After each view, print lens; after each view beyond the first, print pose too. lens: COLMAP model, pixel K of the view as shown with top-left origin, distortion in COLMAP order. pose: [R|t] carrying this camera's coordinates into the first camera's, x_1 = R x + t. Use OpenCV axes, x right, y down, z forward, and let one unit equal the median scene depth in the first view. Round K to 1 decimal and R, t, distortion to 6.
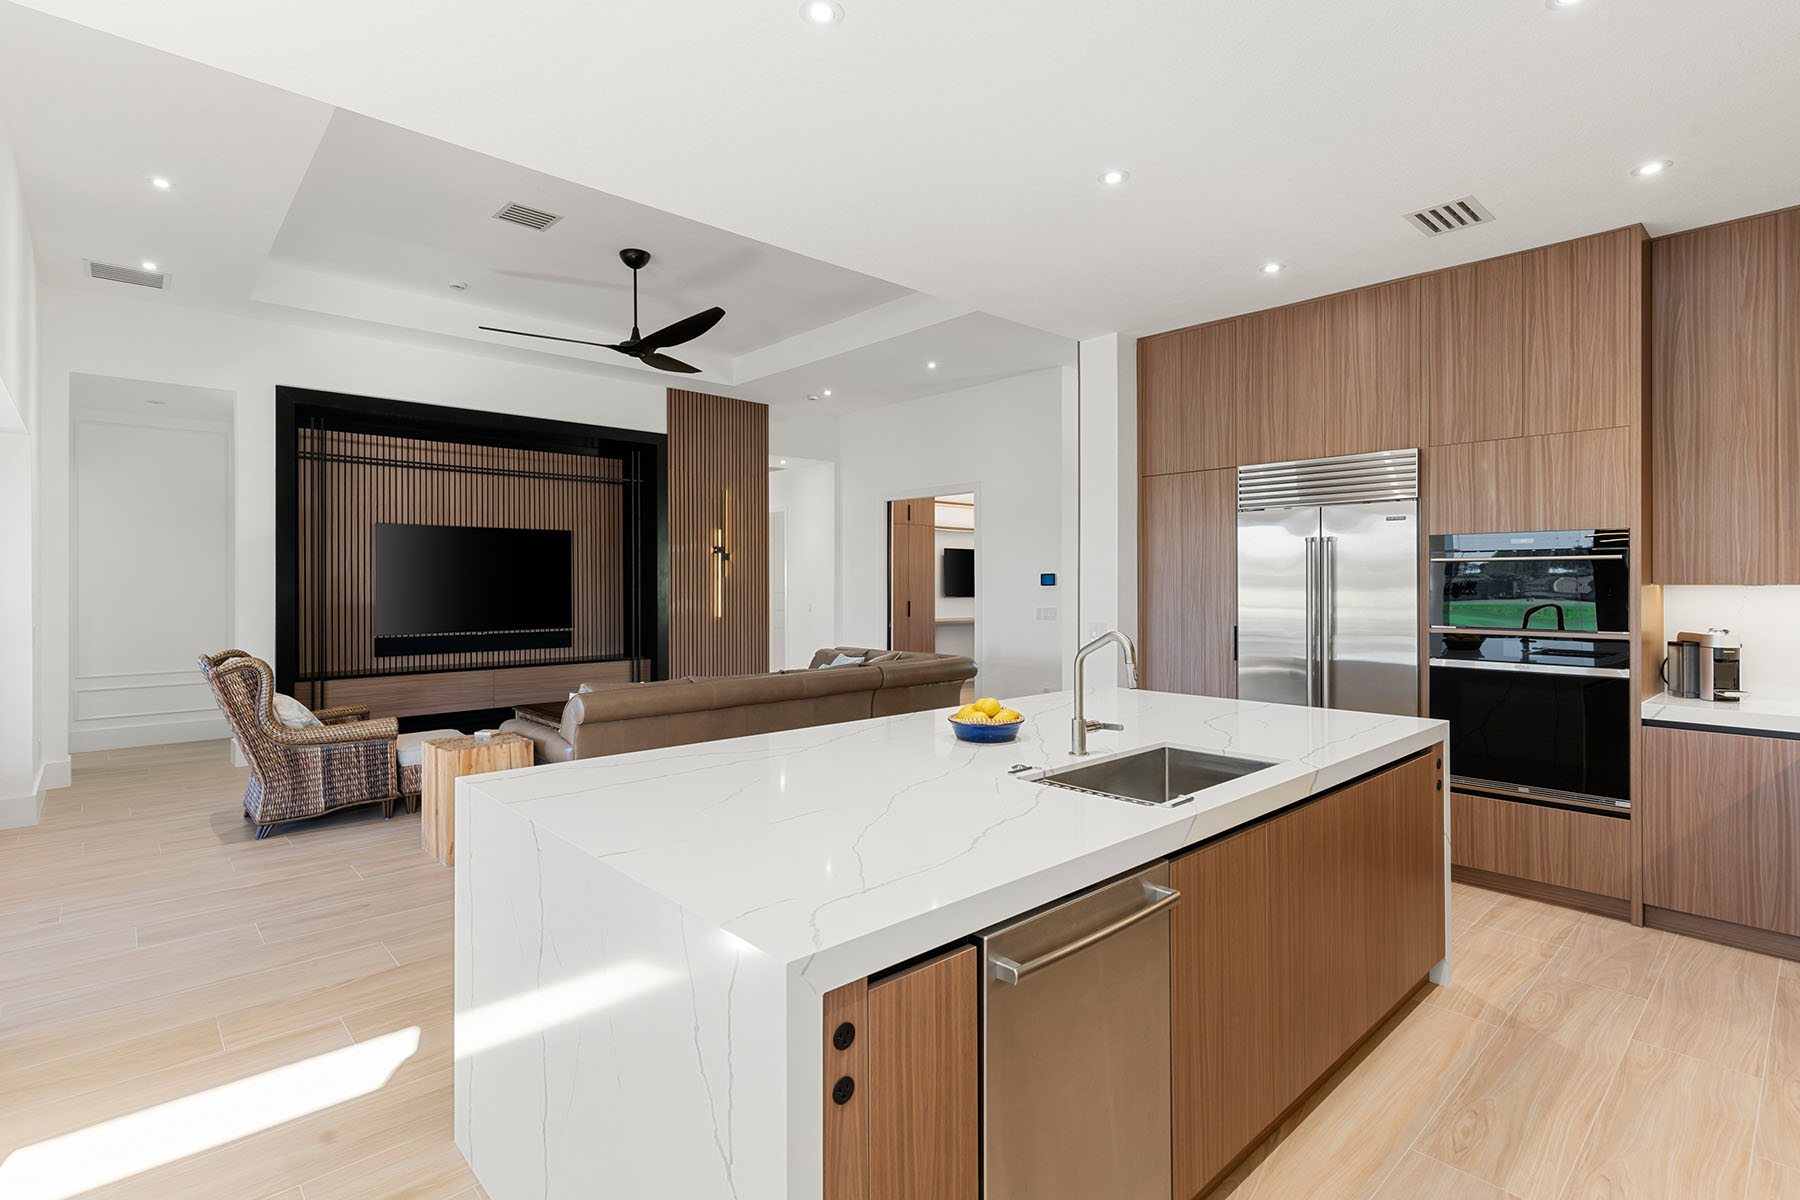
lens RADIAL K [[853.2, 0, 901.7], [0, 853.2, 582.0], [0, 0, 1]] dist [-0.007751, 0.001116]
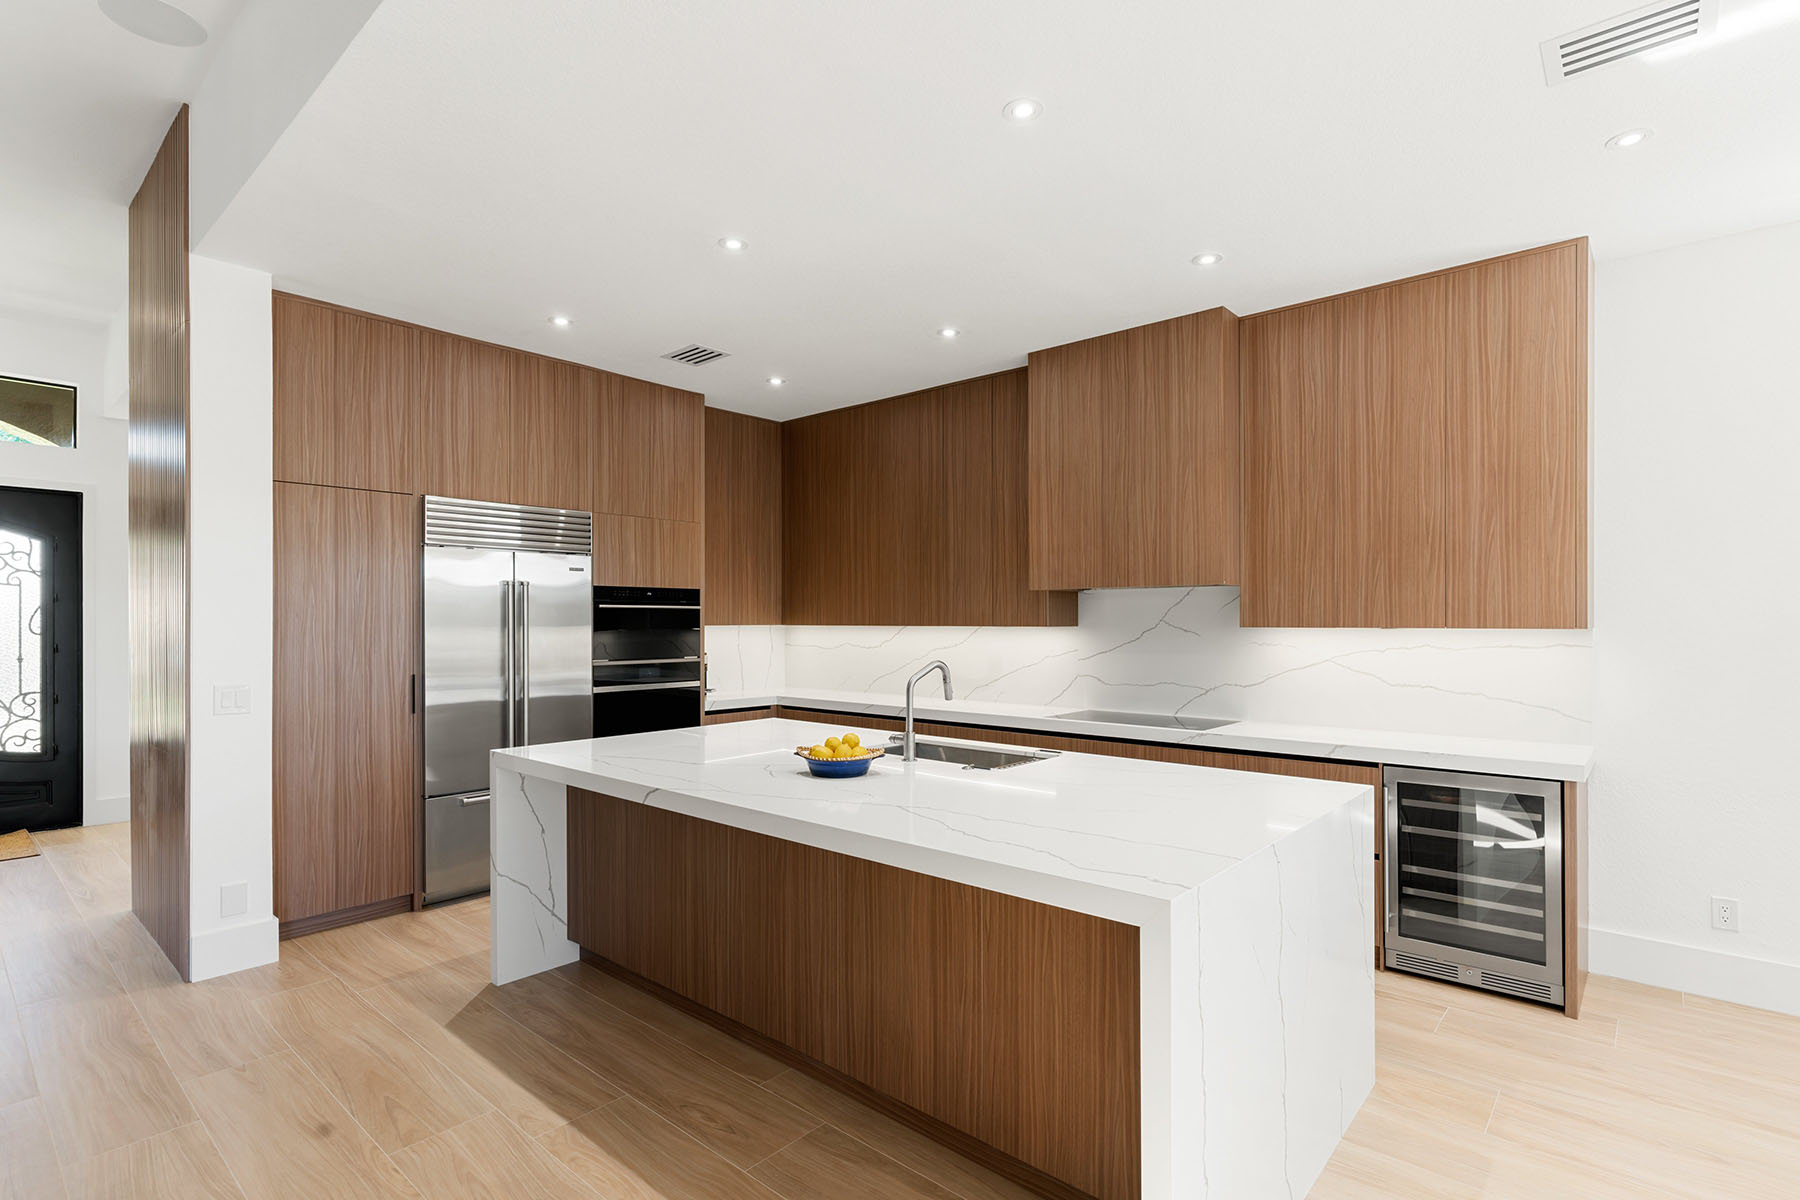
lens RADIAL K [[853.2, 0, 905.7], [0, 853.2, 619.3], [0, 0, 1]] dist [-0.007751, 0.001116]
pose [[-0.109024, 0.003622, 0.994032, -0.614305], [0.002121, 0.999992, -0.003411, -0.001664], [-0.994037, 0.001736, -0.109031, 0.671980]]
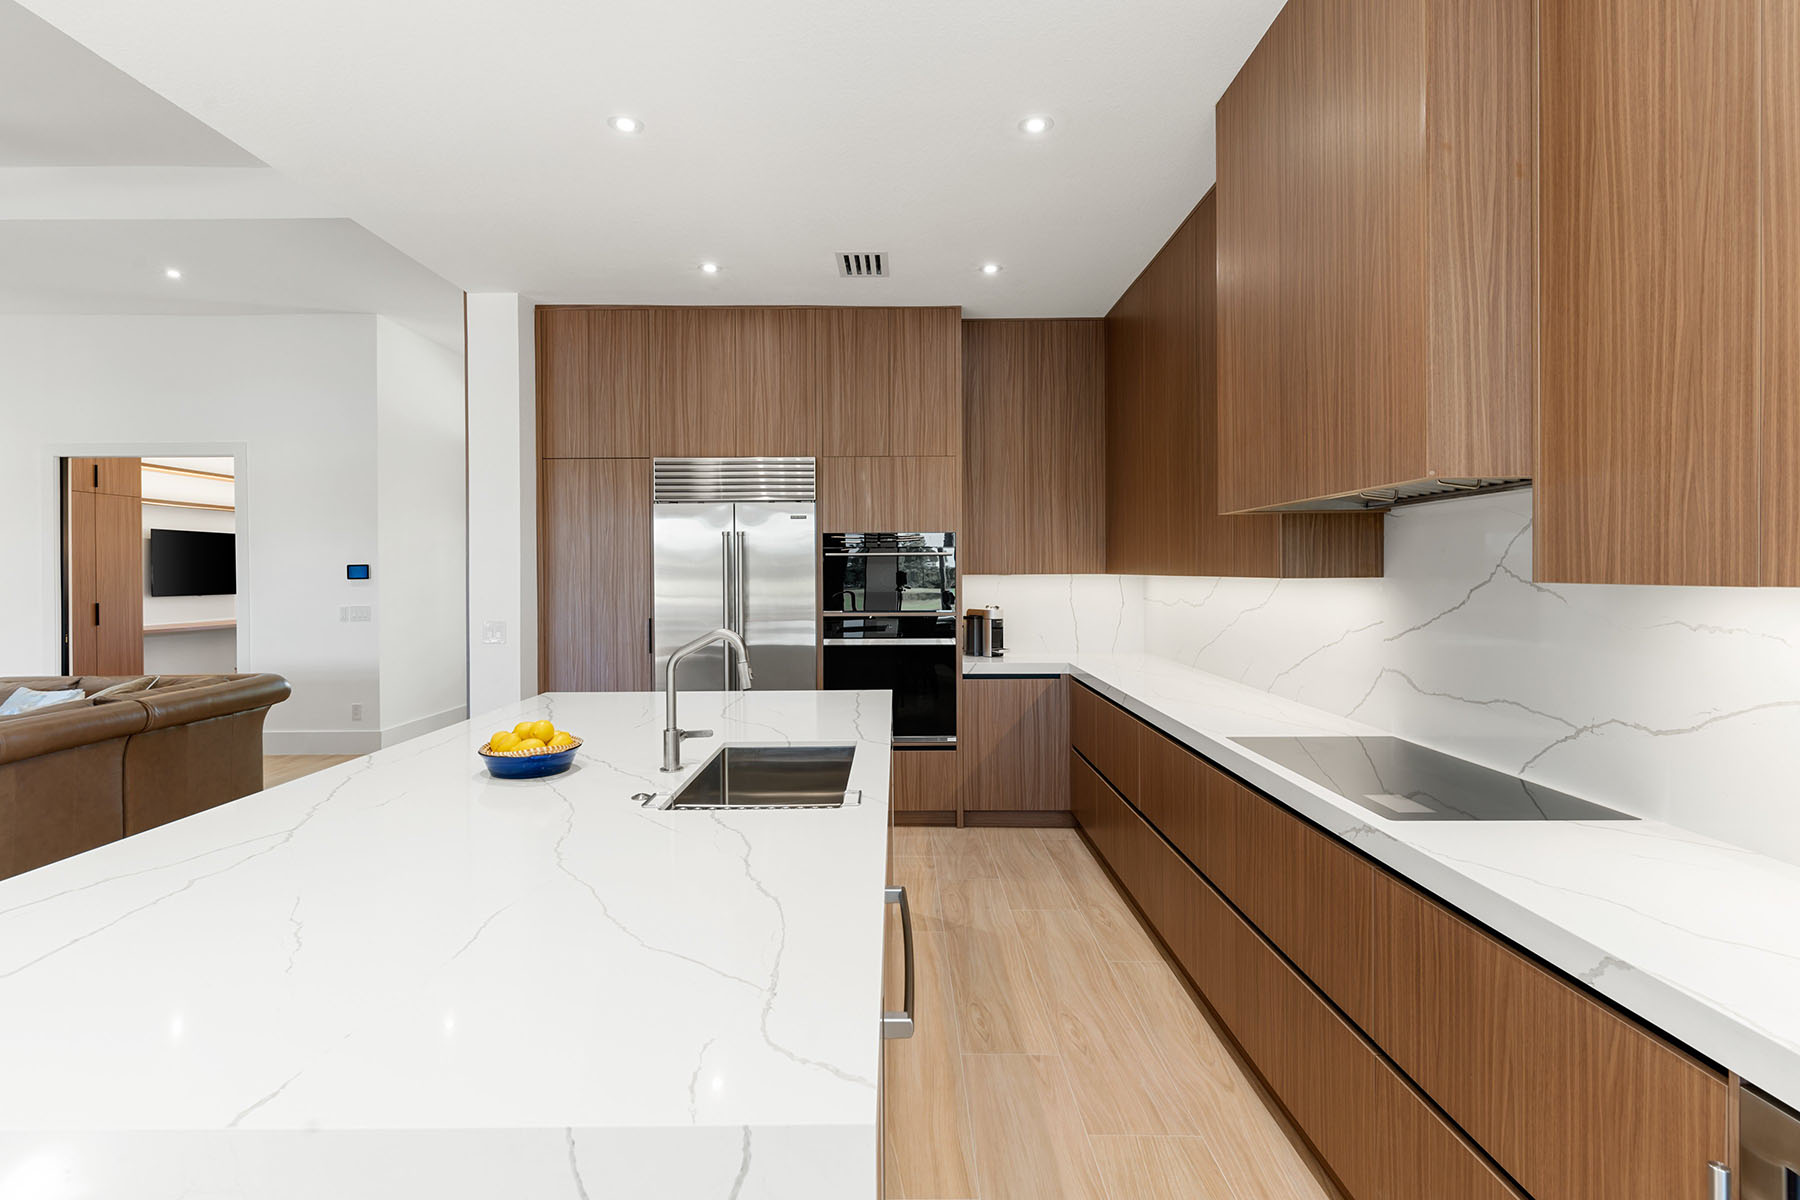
lens RADIAL K [[853.2, 0, 894.7], [0, 853.2, 576.9], [0, 0, 1]] dist [-0.007751, 0.001116]
pose [[0.676362, -0.006469, 0.736541, -0.166498], [0.003729, 0.999979, 0.005359, -0.000865], [-0.736560, -0.000878, 0.676372, 0.136104]]
